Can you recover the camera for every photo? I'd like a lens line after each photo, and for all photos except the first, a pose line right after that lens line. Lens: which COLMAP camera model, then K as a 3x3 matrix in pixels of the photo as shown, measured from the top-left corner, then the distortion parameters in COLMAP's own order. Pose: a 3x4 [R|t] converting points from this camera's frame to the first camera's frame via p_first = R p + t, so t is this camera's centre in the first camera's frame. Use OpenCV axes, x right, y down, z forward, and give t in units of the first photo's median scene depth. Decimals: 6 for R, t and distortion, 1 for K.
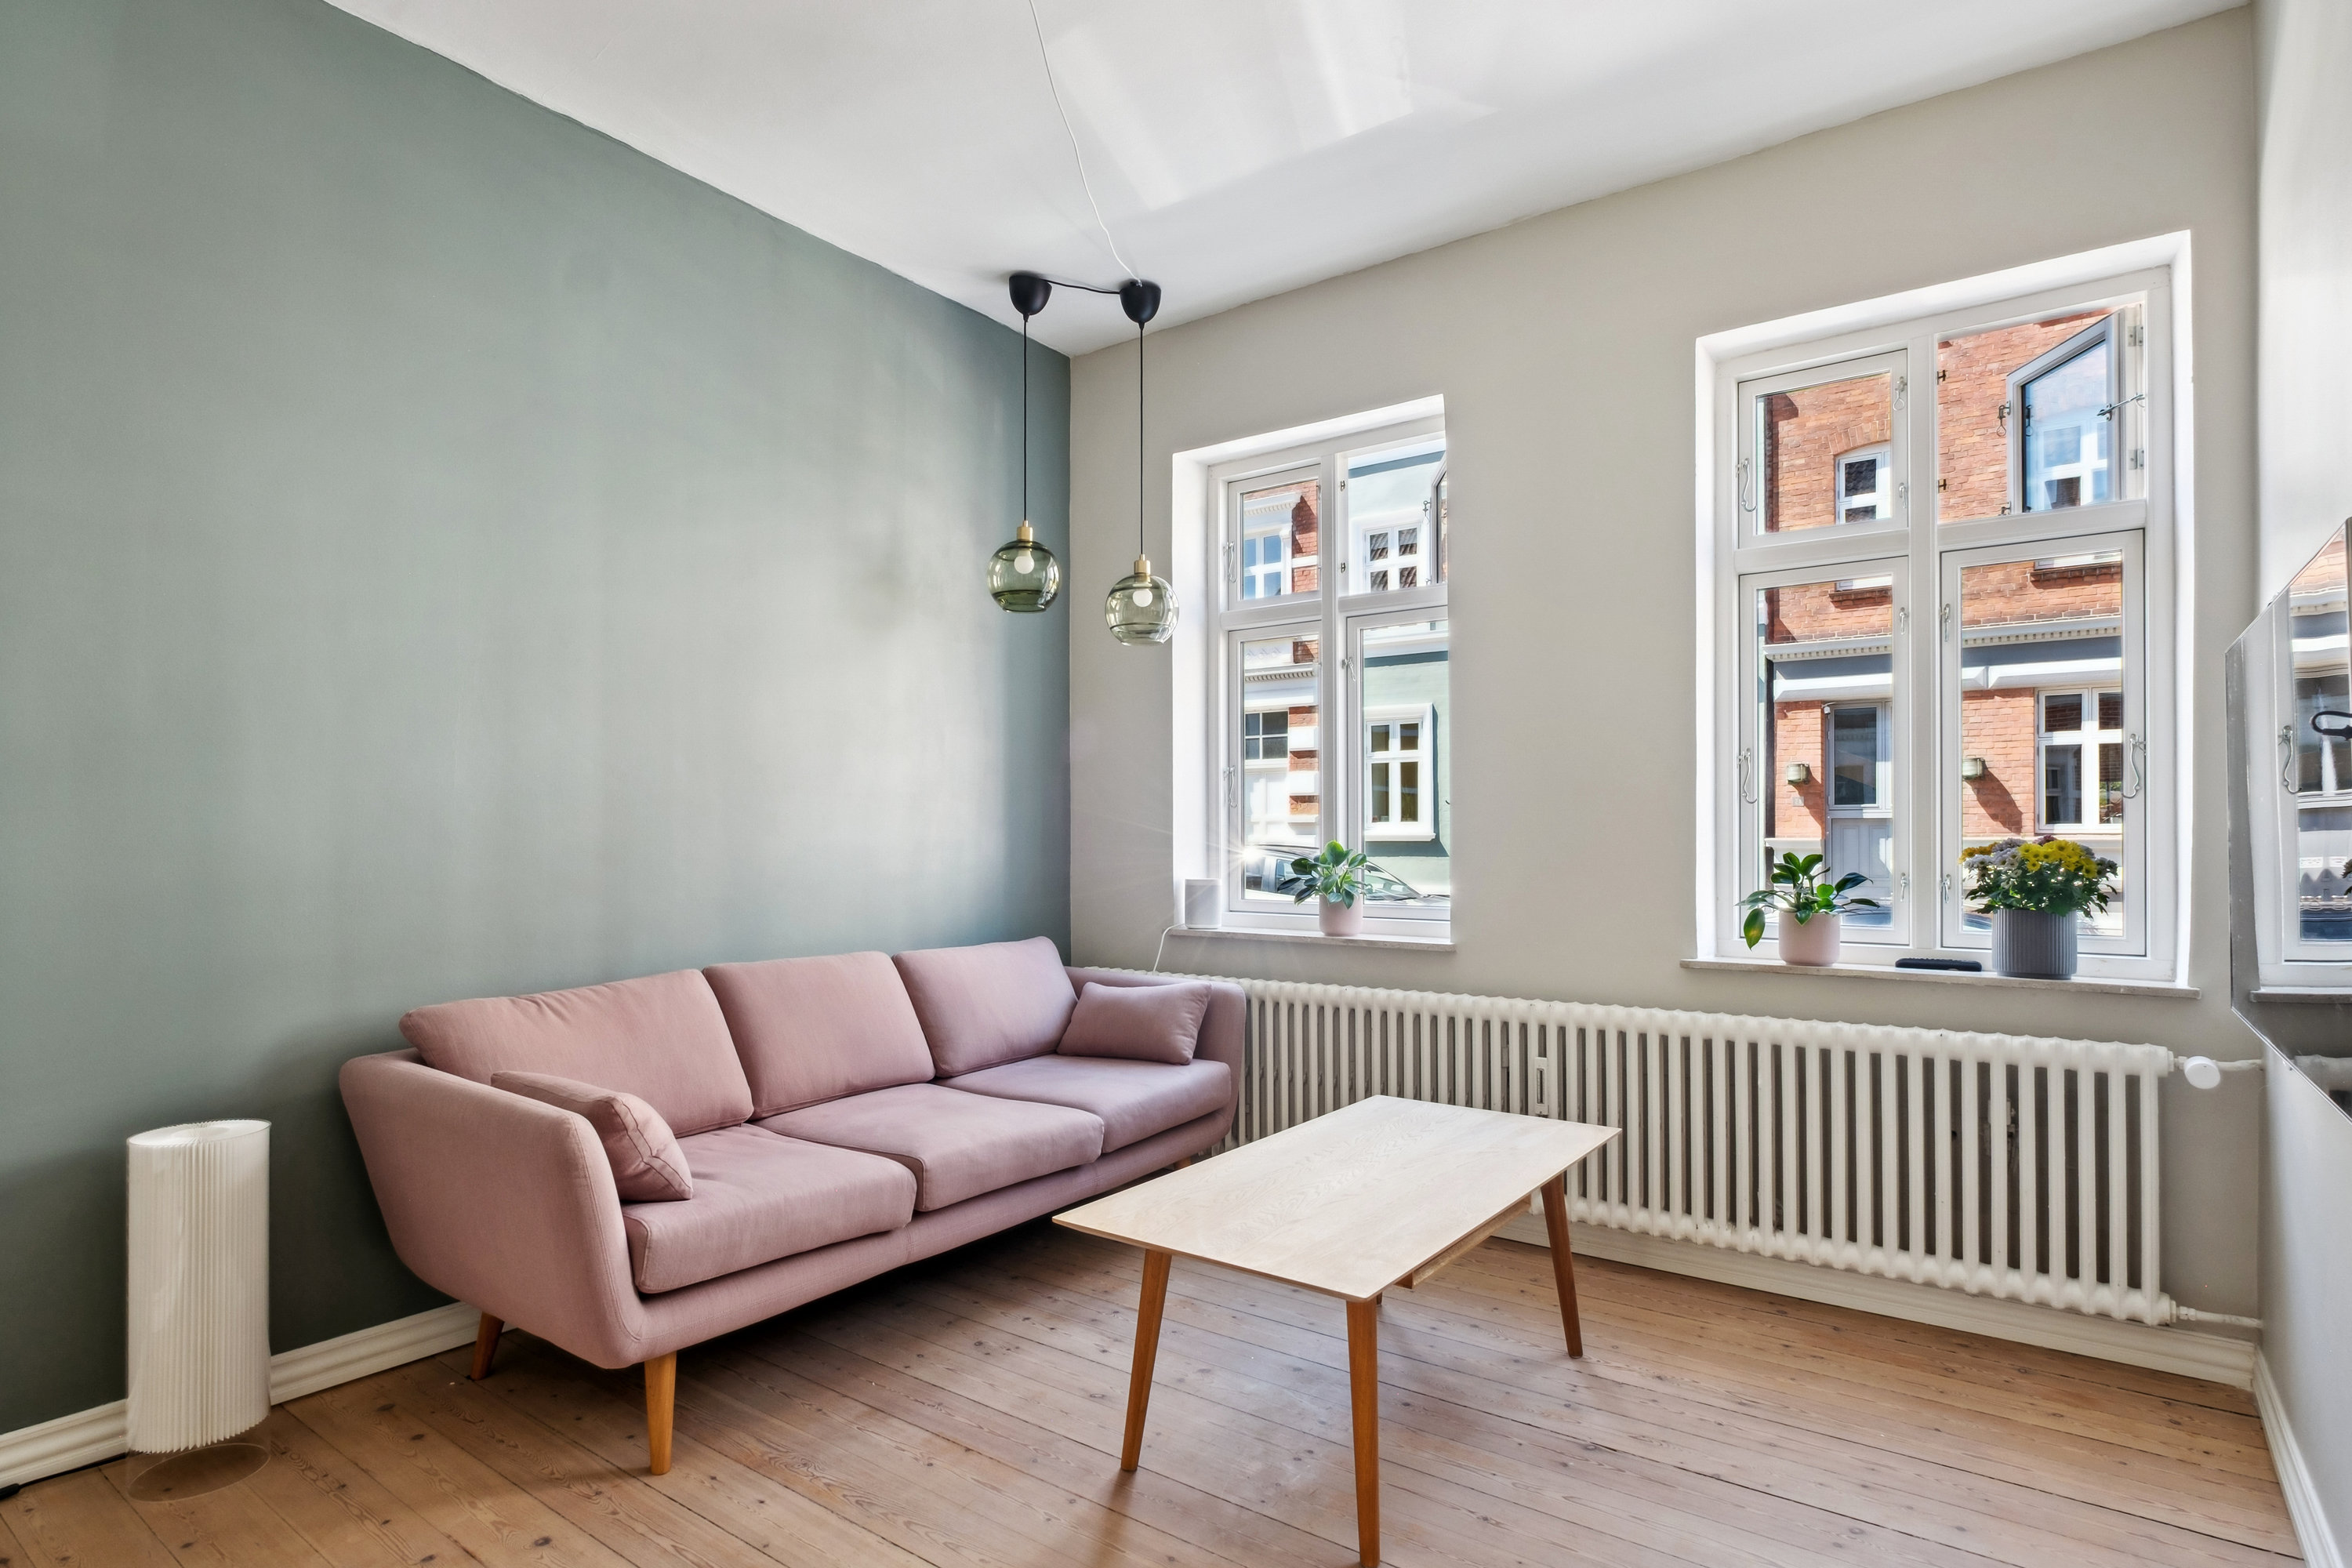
lens RADIAL K [[1238.4, 0, 1175.4], [0, 1238.4, 823.2], [0, 0, 1]] dist [-0.001210, -0.000115]
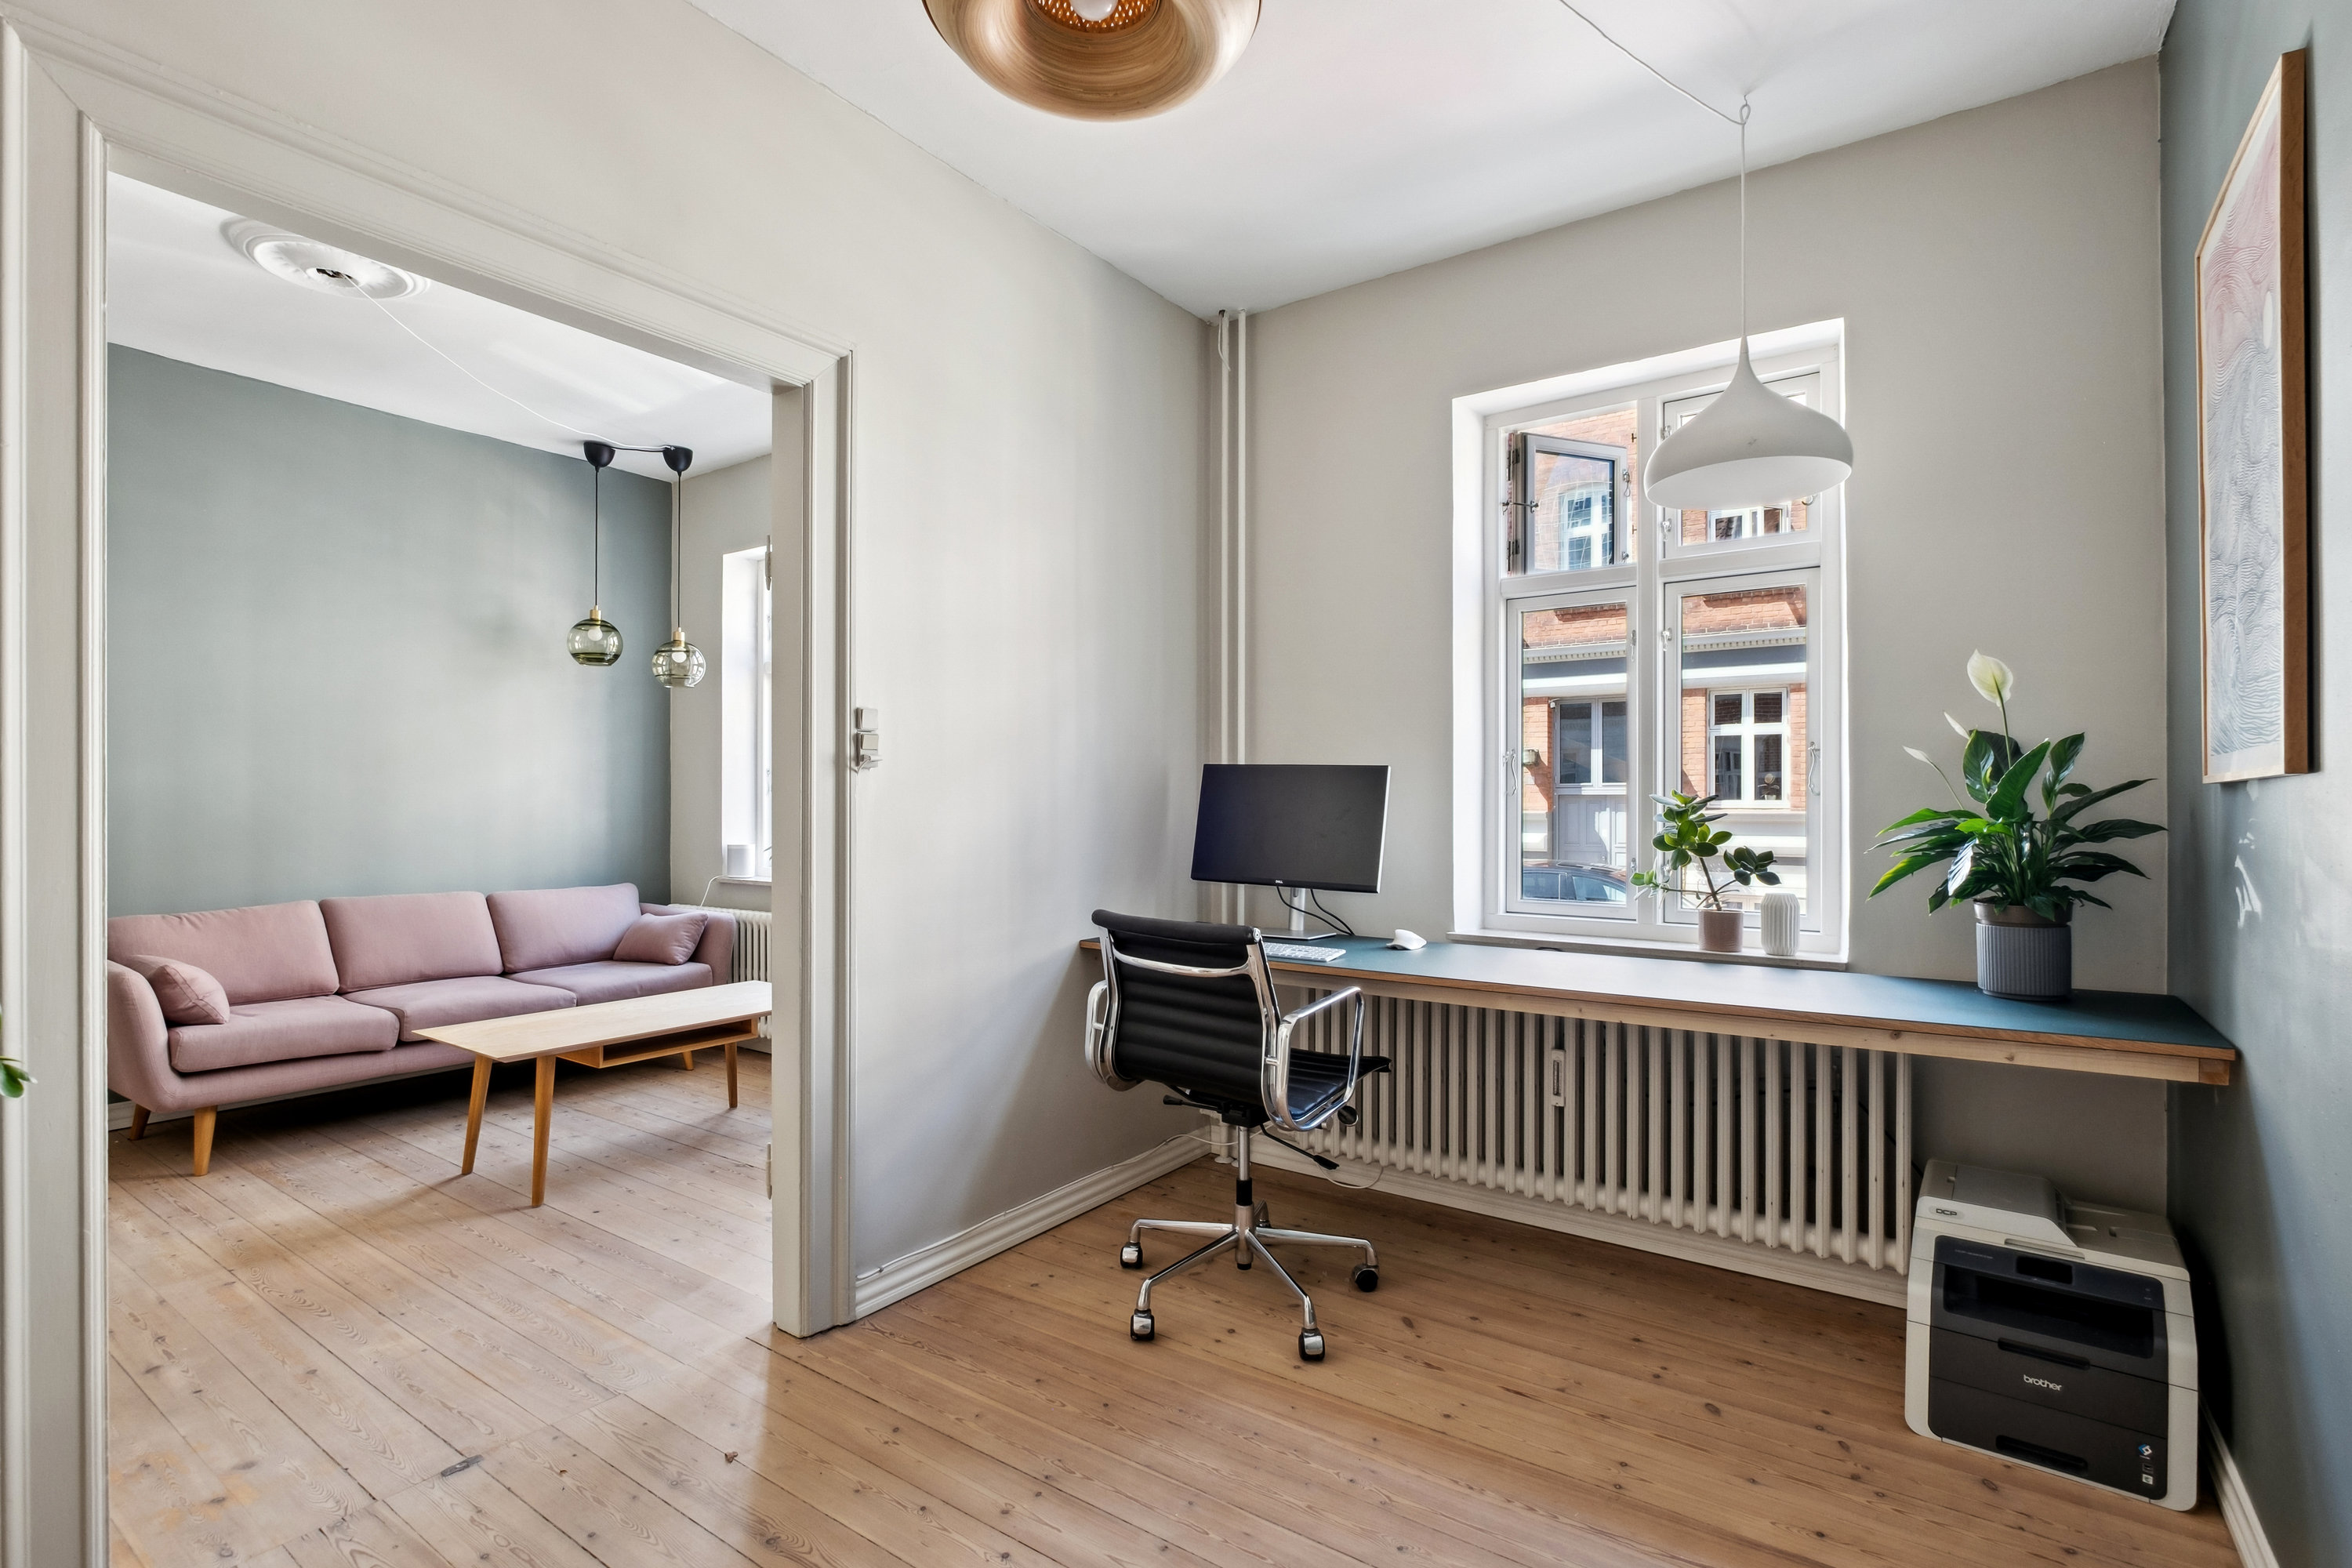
lens RADIAL K [[1132.4, 0, 1176.0], [0, 1132.4, 784.0], [0, 0, 1]] dist [-0.002874, 0.000029]
pose [[0.999858, 0.003455, 0.016473, 0.156628], [-0.003335, 0.999968, -0.007313, -0.005583], [-0.016497, 0.007257, 0.999838, -0.107171]]
